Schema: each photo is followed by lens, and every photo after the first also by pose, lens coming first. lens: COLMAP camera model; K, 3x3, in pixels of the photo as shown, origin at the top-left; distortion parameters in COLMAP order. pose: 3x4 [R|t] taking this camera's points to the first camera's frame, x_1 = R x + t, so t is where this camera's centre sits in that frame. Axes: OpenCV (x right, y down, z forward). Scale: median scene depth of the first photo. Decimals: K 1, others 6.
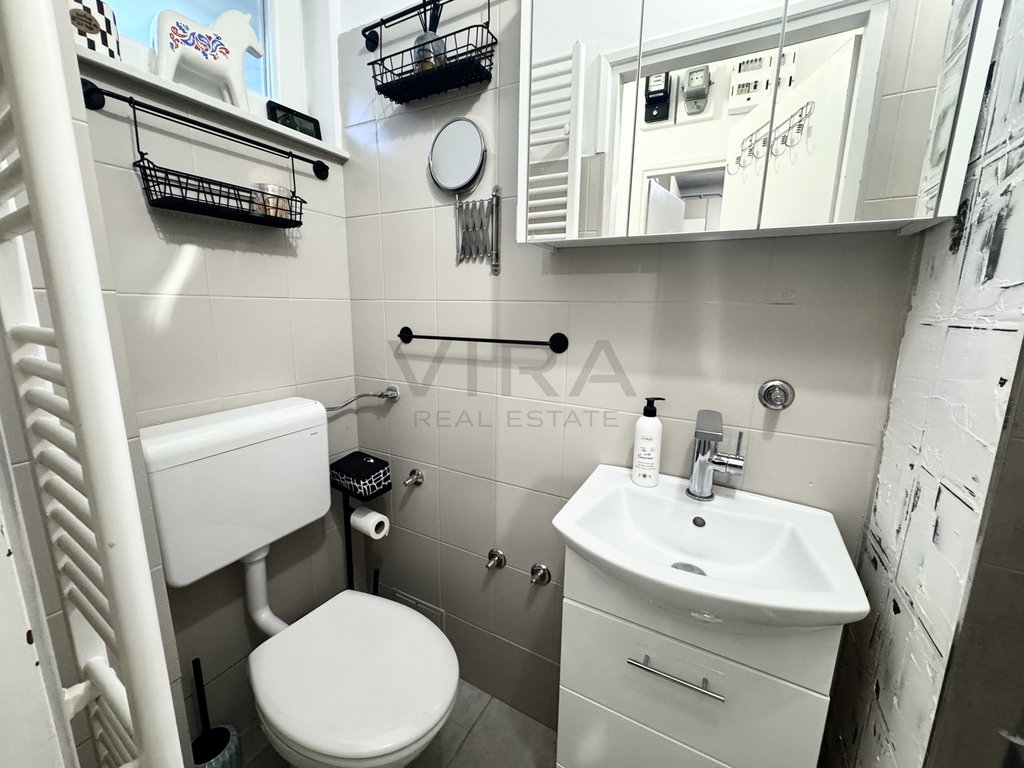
lens RADIAL K [[404.6, 0, 509.3], [0, 404.6, 385.1], [0, 0, 1]] dist [-0.003744, -0.000903]
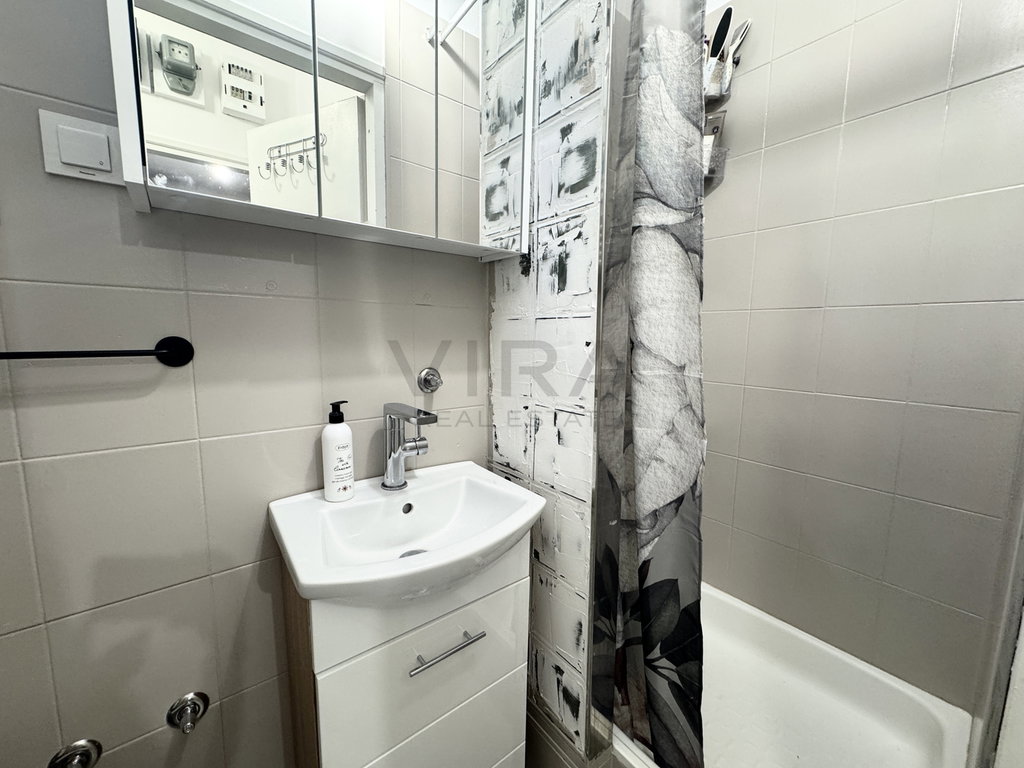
lens RADIAL K [[404.6, 0, 509.3], [0, 404.6, 385.1], [0, 0, 1]] dist [-0.003744, -0.000903]
pose [[0.386708, -0.122207, 0.914069, -0.336915], [0.166237, 0.984182, 0.061252, 0.002921], [-0.907095, 0.128266, 0.400907, 0.287847]]
